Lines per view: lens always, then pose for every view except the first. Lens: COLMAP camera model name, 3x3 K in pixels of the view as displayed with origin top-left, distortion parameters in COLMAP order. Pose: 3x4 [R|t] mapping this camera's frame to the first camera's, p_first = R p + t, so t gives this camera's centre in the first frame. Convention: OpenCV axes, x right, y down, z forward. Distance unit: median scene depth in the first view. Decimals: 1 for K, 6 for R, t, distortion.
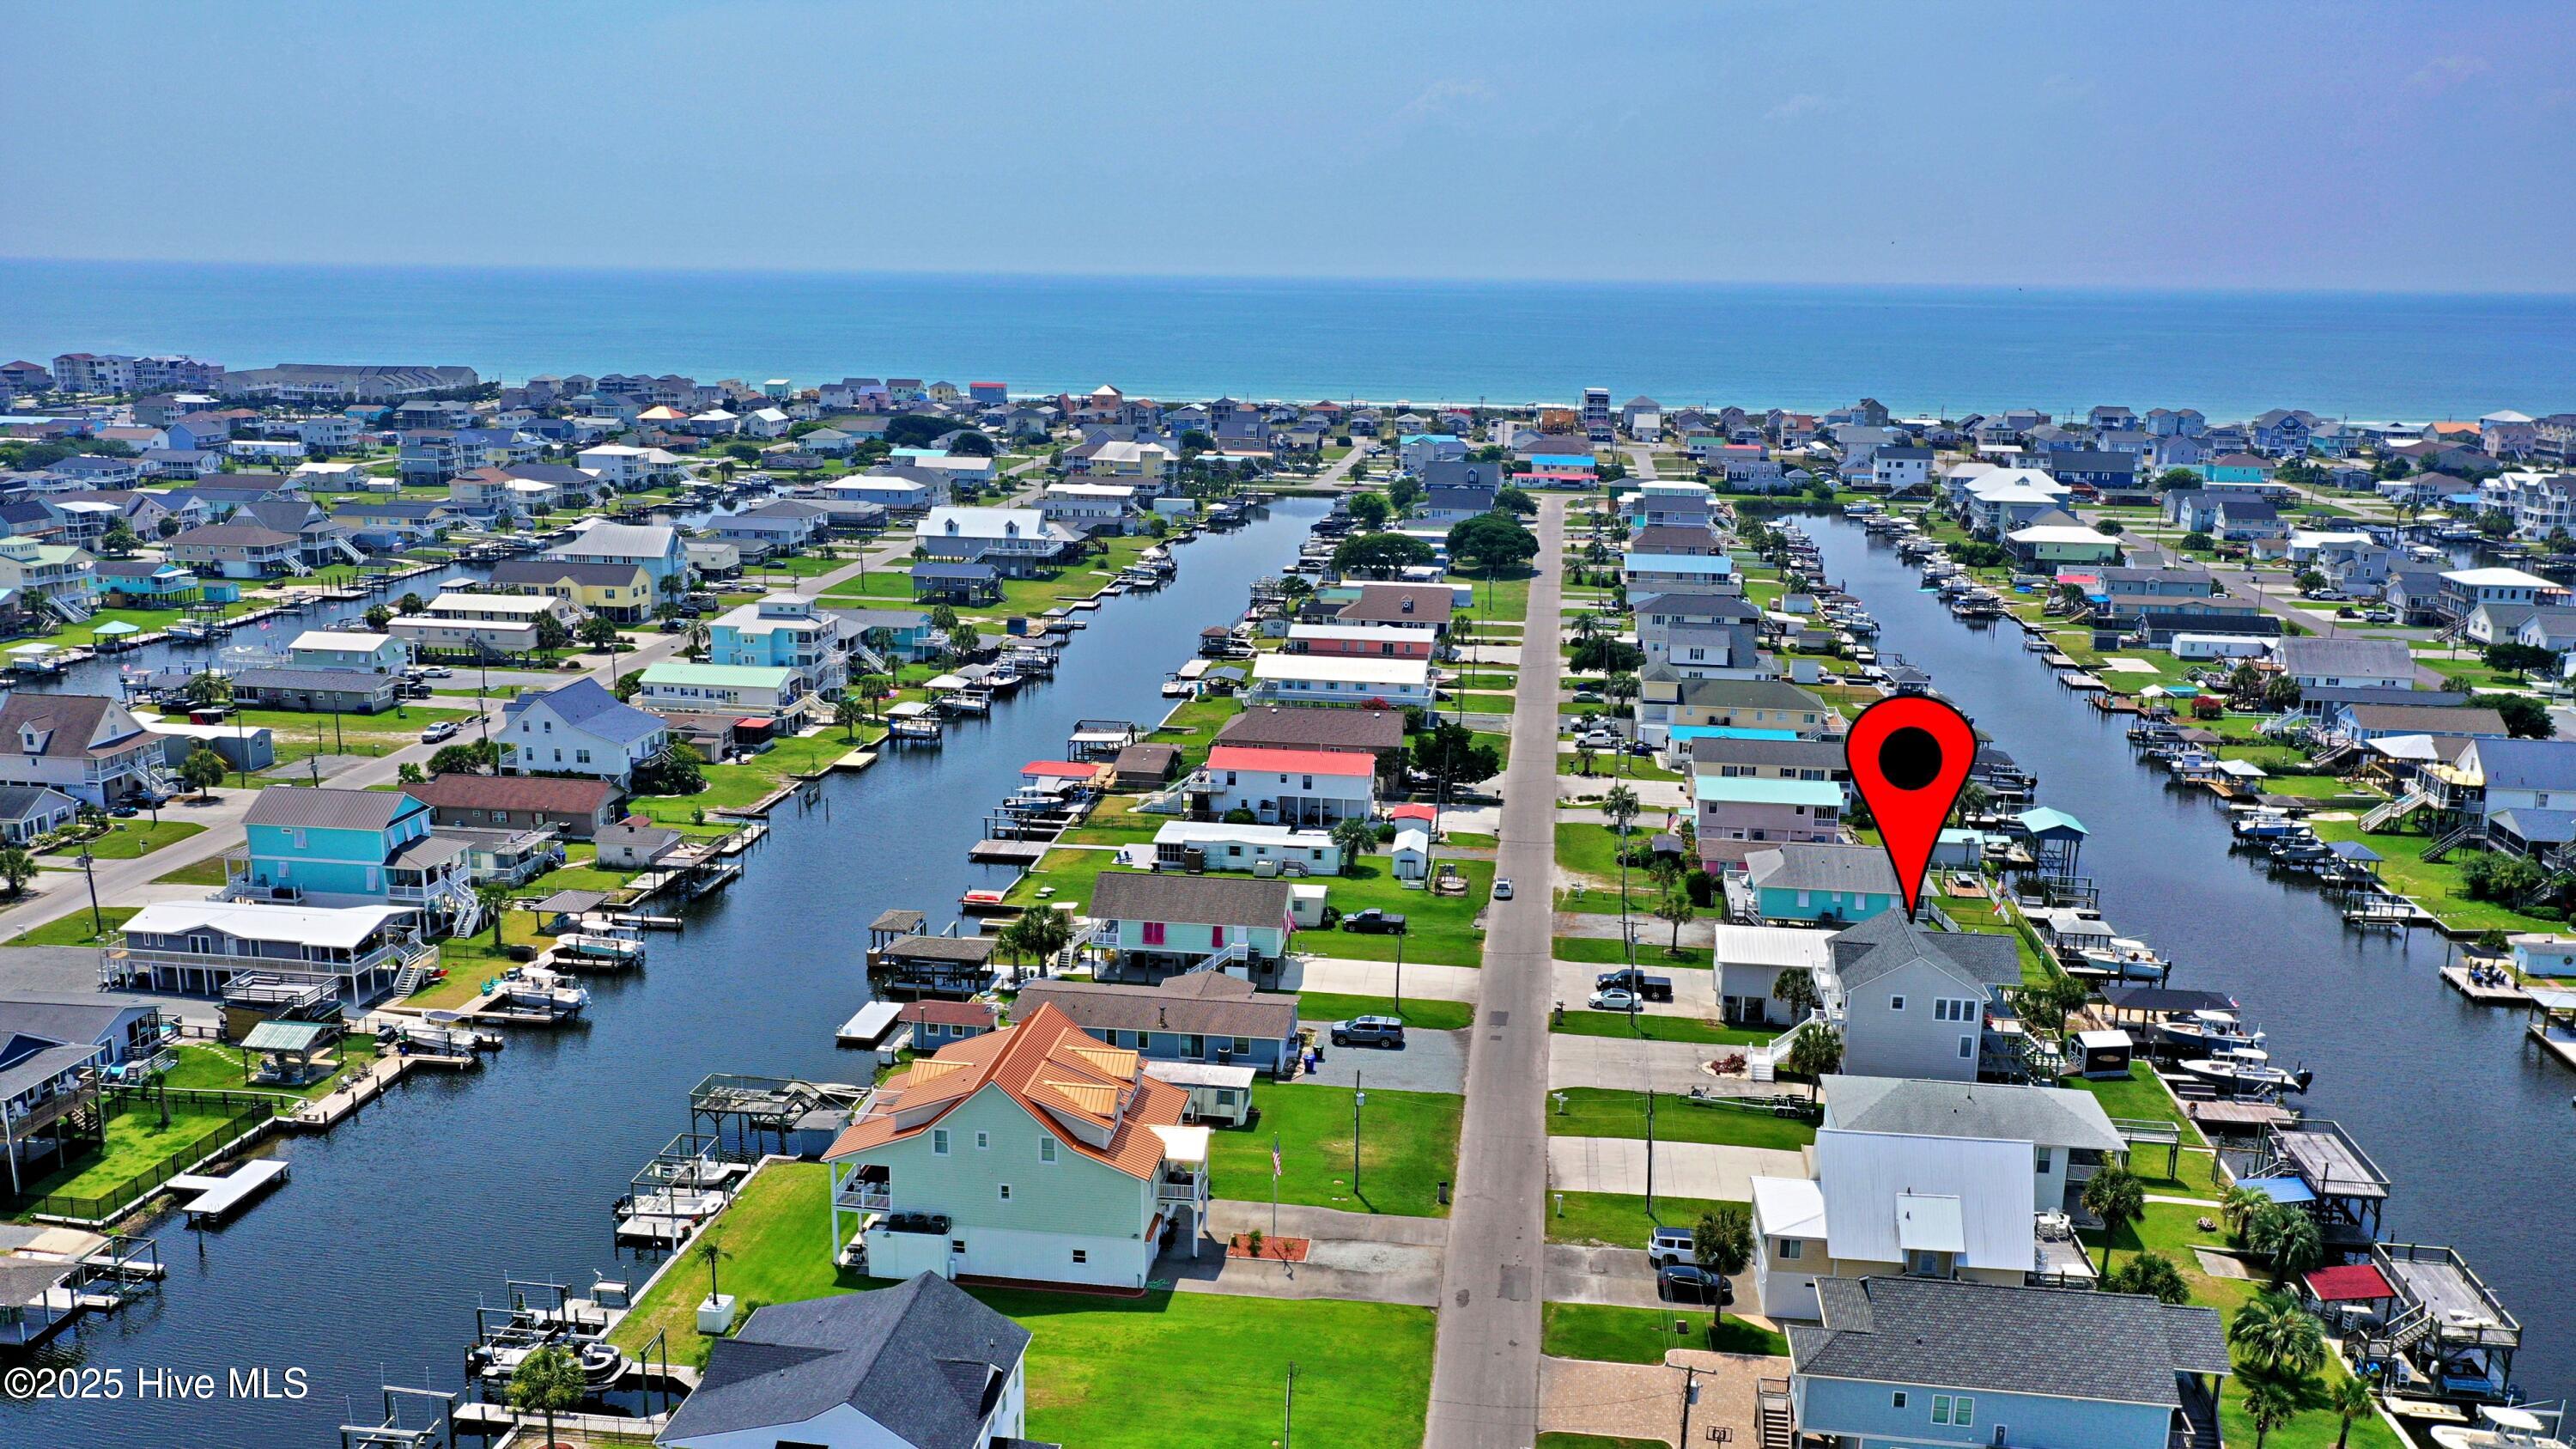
lens RADIAL K [[2021.7, 0, 1288.0], [0, 2021.7, 724.5], [0, 0, 1]] dist [0.003935, 0.005728]
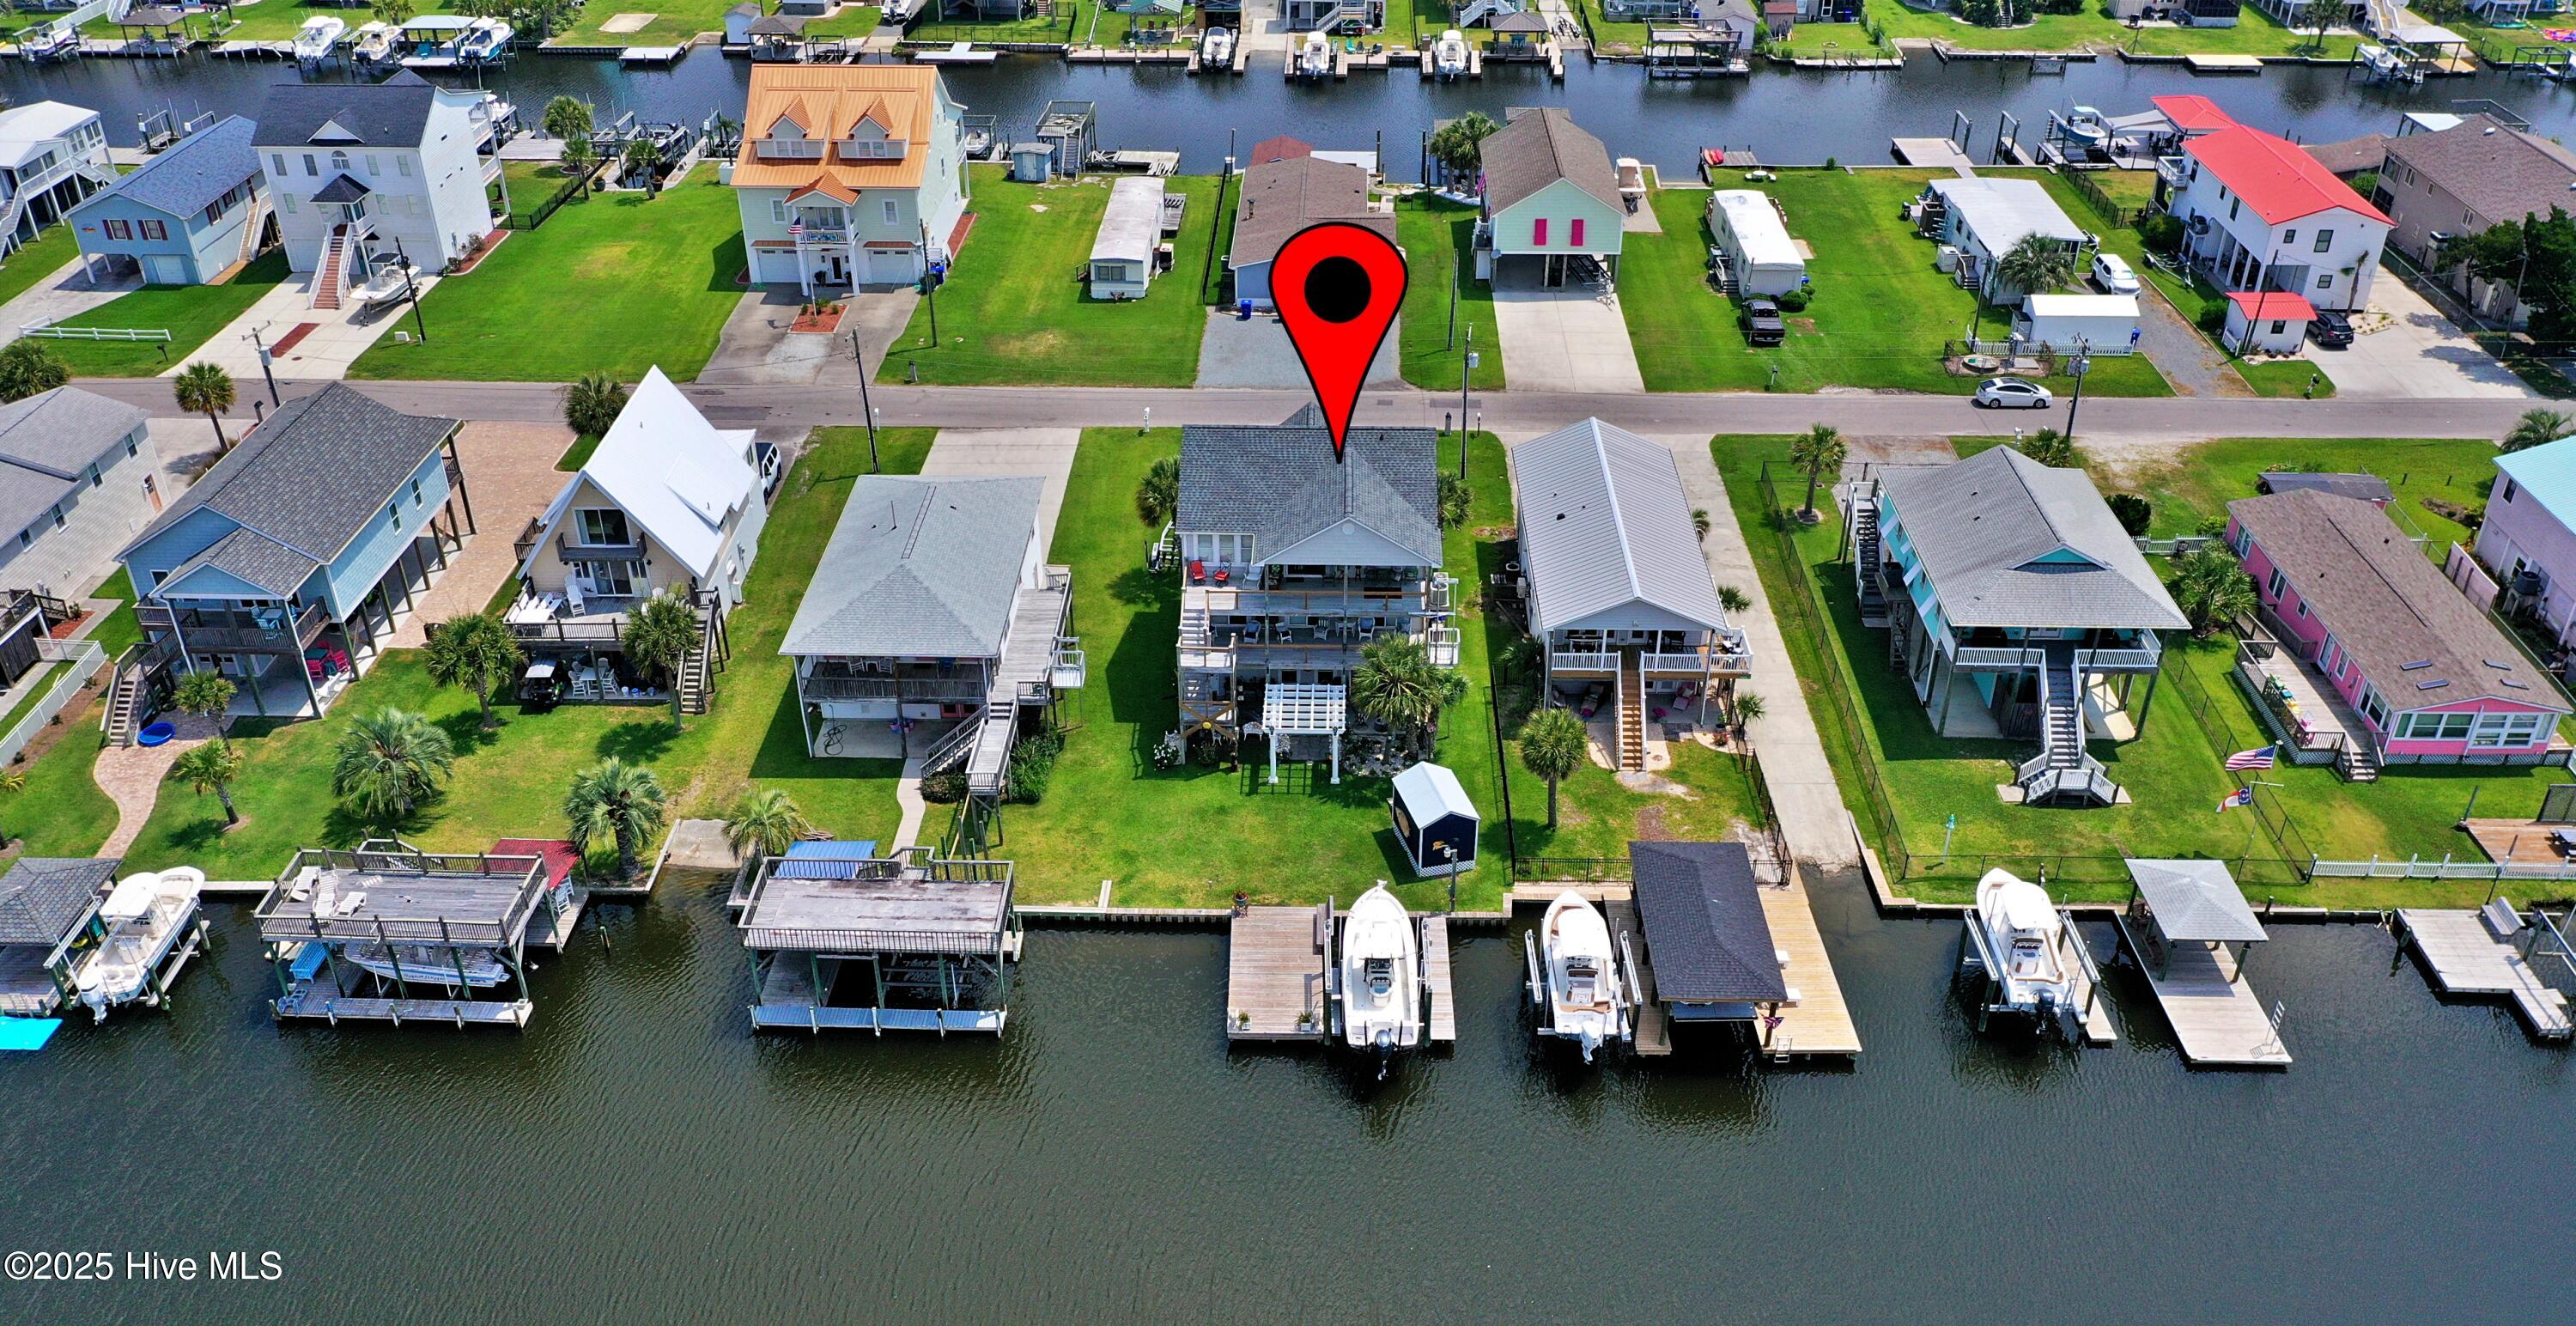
lens RADIAL K [[1923.8, 0, 1288.0], [0, 1923.8, 663.0], [0, 0, 1]] dist [0.007260, -0.003665]
pose [[0.100598, 0.519948, -0.848254, 0.665068], [-0.209962, 0.844472, 0.492730, -0.101752], [0.972520, 0.128534, 0.194121, 0.708294]]
